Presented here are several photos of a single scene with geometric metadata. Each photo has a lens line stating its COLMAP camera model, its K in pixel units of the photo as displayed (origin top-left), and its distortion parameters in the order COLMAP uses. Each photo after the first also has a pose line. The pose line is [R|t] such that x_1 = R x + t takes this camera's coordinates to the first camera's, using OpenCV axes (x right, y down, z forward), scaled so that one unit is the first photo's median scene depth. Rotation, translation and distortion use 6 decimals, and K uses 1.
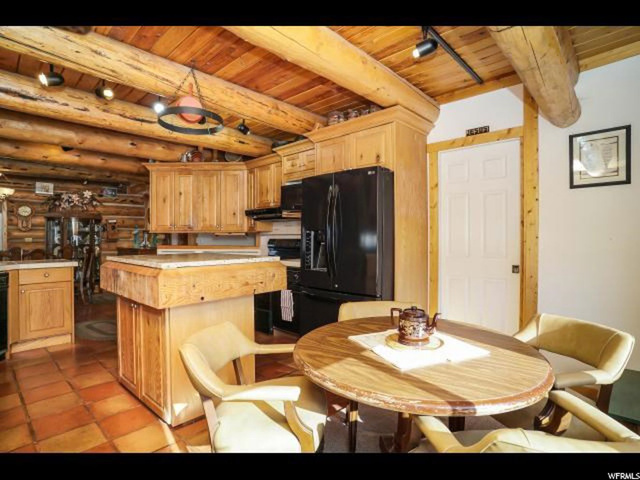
lens RADIAL K [[332.8, 0, 322.7], [0, 332.8, 240.1], [0, 0, 1]] dist [-0.045529, 0.016978]
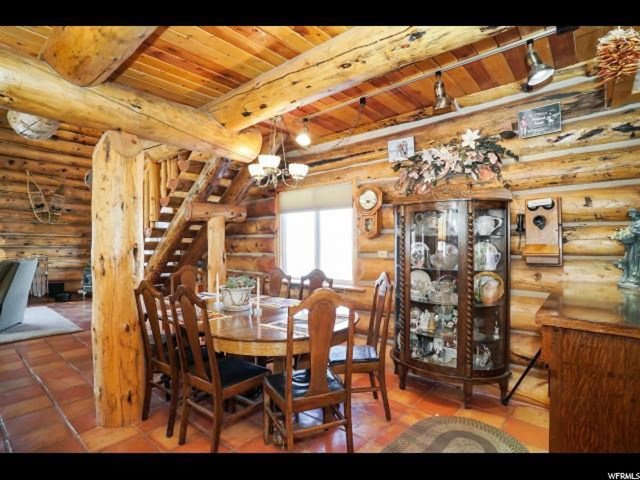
lens RADIAL K [[332.8, 0, 321.1], [0, 332.8, 241.8], [0, 0, 1]] dist [-0.045529, 0.016978]
pose [[0.024988, 0.002808, -0.999684, -0.352482], [-0.010338, 0.999943, 0.002550, -0.020329], [0.999634, 0.010271, 0.025016, 0.840639]]
